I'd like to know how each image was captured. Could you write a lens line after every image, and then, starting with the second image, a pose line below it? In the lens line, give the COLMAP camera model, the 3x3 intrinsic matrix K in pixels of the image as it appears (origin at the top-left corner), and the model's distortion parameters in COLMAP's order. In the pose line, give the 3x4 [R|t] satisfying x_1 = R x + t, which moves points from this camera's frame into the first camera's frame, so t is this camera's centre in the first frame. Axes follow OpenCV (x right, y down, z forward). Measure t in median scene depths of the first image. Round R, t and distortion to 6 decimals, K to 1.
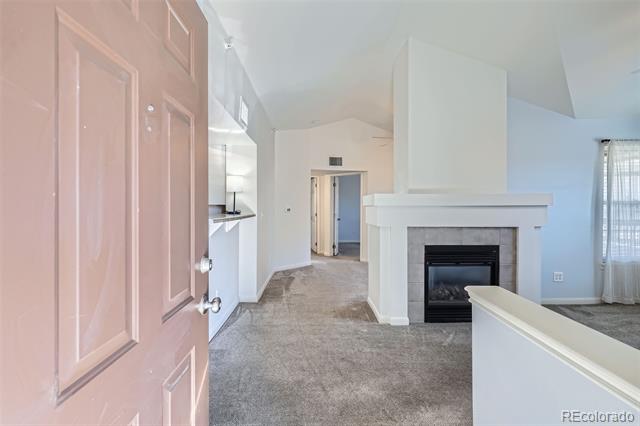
lens RADIAL K [[315.7, 0, 328.8], [0, 315.7, 202.9], [0, 0, 1]] dist [0.006088, -0.000947]
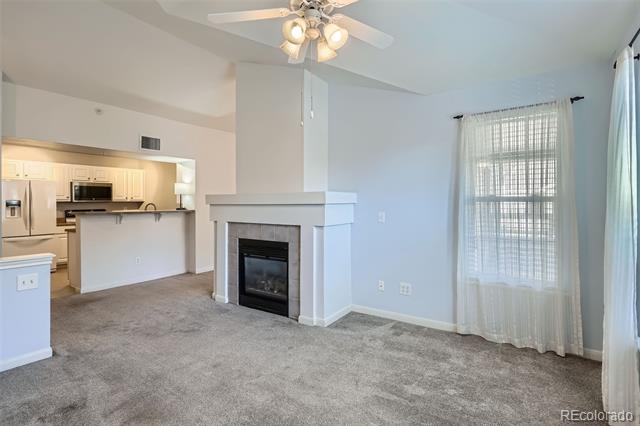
lens RADIAL K [[315.7, 0, 337.5], [0, 315.7, 203.3], [0, 0, 1]] dist [0.006088, -0.000947]
pose [[0.820564, -0.003284, -0.571545, 1.208571], [0.005675, 0.999981, 0.002402, 0.005800], [0.571526, -0.005215, 0.820567, 0.251177]]
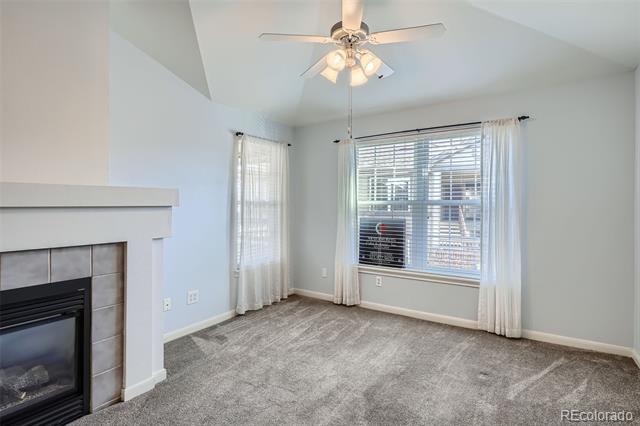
lens RADIAL K [[315.7, 0, 308.1], [0, 315.7, 203.4], [0, 0, 1]] dist [0.006088, -0.000947]
pose [[0.605703, 0.004188, 0.795680, 0.313689], [-0.000642, 0.999988, -0.004775, 0.005519], [-0.795691, 0.002382, 0.605698, 0.341968]]
